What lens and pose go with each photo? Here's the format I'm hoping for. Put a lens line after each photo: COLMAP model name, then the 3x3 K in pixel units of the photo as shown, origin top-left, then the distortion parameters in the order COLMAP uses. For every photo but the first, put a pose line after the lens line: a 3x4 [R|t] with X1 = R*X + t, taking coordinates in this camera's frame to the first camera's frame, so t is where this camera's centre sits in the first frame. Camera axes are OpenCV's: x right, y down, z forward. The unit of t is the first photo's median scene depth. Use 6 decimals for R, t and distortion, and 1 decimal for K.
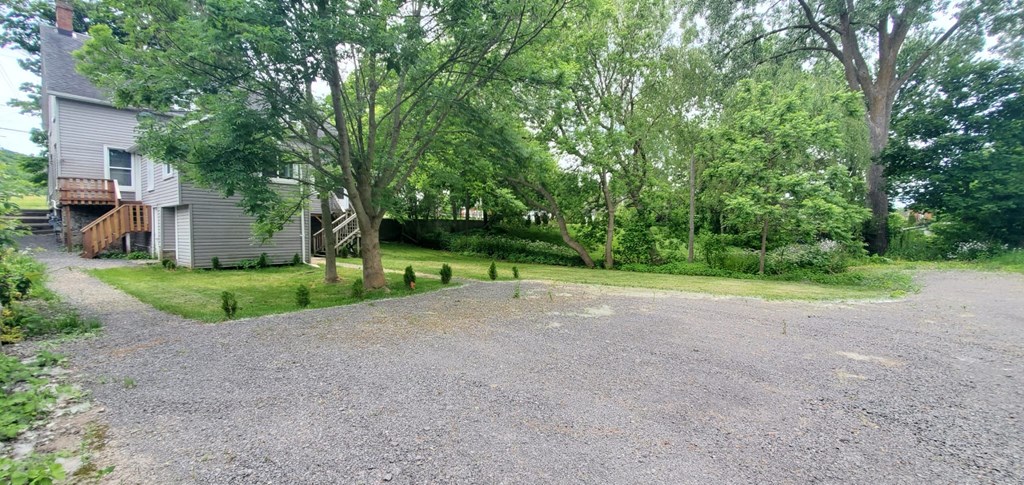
lens RADIAL K [[421.5, 0, 512.3], [0, 421.5, 243.7], [0, 0, 1]] dist [0.001098, 0.000137]
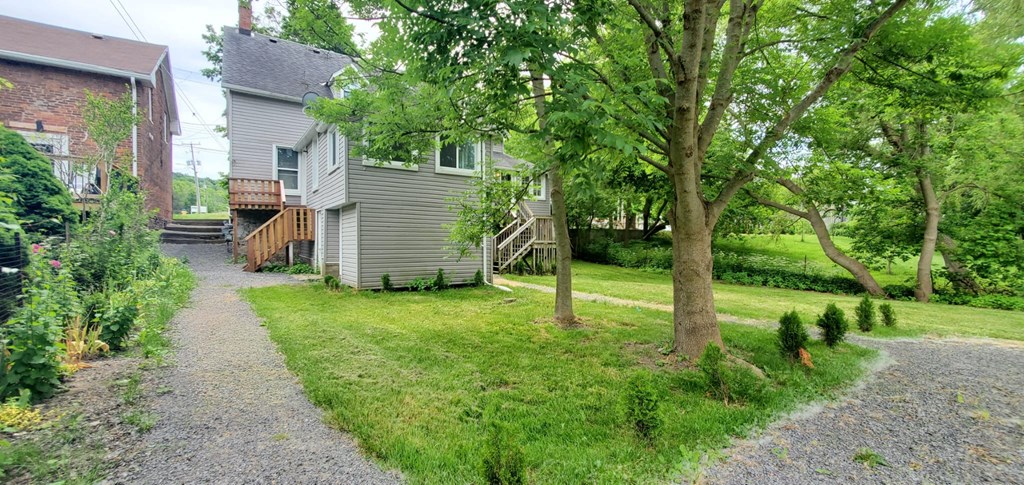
lens RADIAL K [[421.5, 0, 511.9], [0, 421.5, 243.0], [0, 0, 1]] dist [0.001098, 0.000137]
pose [[0.961772, 0.001014, -0.273851, -0.259356], [-0.010067, 0.999448, -0.031654, -0.001330], [0.273667, 0.033200, 0.961251, 0.314278]]
